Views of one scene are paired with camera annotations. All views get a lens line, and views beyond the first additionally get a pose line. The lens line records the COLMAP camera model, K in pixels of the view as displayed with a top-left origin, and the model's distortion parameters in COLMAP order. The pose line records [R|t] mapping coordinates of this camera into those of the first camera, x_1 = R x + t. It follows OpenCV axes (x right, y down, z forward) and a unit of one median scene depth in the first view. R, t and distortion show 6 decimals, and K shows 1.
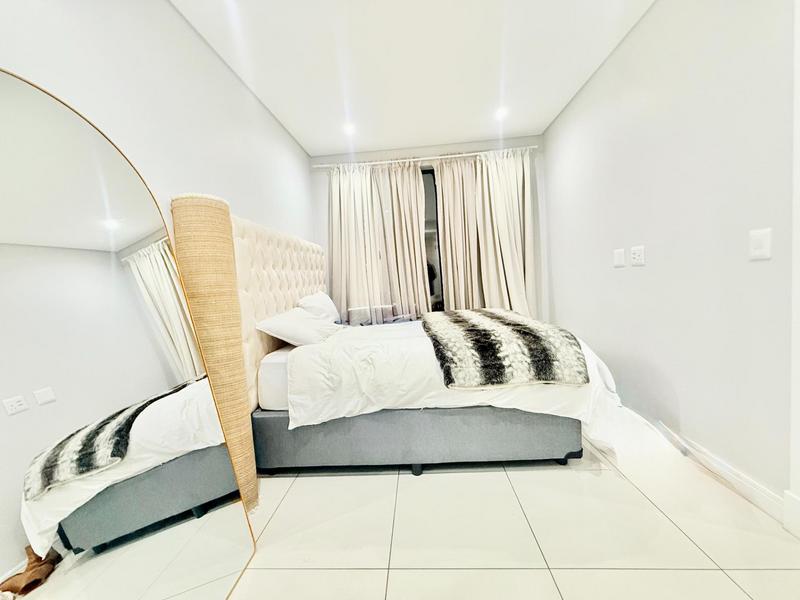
lens RADIAL K [[317.5, 0, 397.8], [0, 317.5, 302.6], [0, 0, 1]] dist [0.000105, 0.000388]
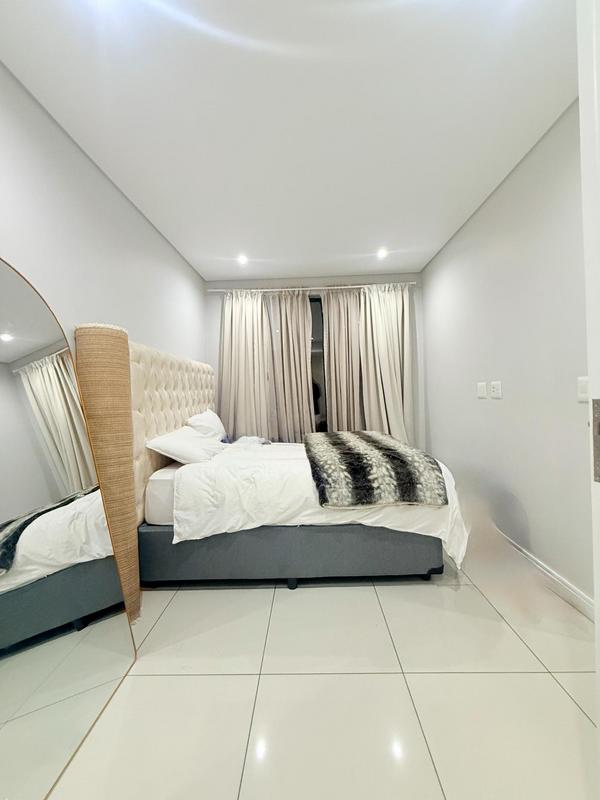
lens RADIAL K [[317.5, 0, 300.9], [0, 317.5, 400.2], [0, 0, 1]] dist [0.000105, 0.000388]
pose [[0.998659, 0.031983, 0.040722, 0.023002], [-0.029842, 0.998194, -0.052145, -0.032863], [-0.042316, 0.050860, 0.997809, -0.090786]]
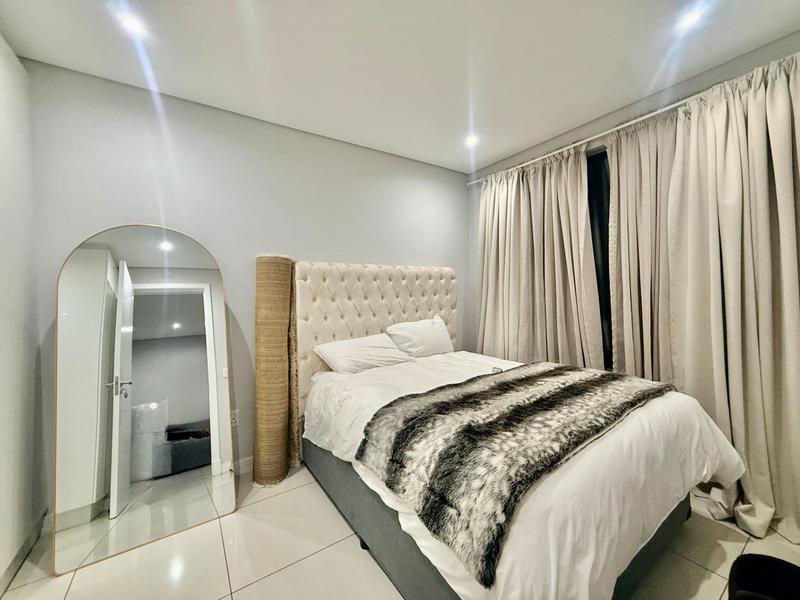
lens RADIAL K [[318.0, 0, 401.6], [0, 318.0, 306.9], [0, 0, 1]] dist [0.000657, 0.000146]
pose [[0.618834, 0.082896, -0.781135, 0.711099], [-0.070166, 0.996274, 0.050140, -0.169723], [0.782381, 0.023781, 0.622345, 0.456636]]
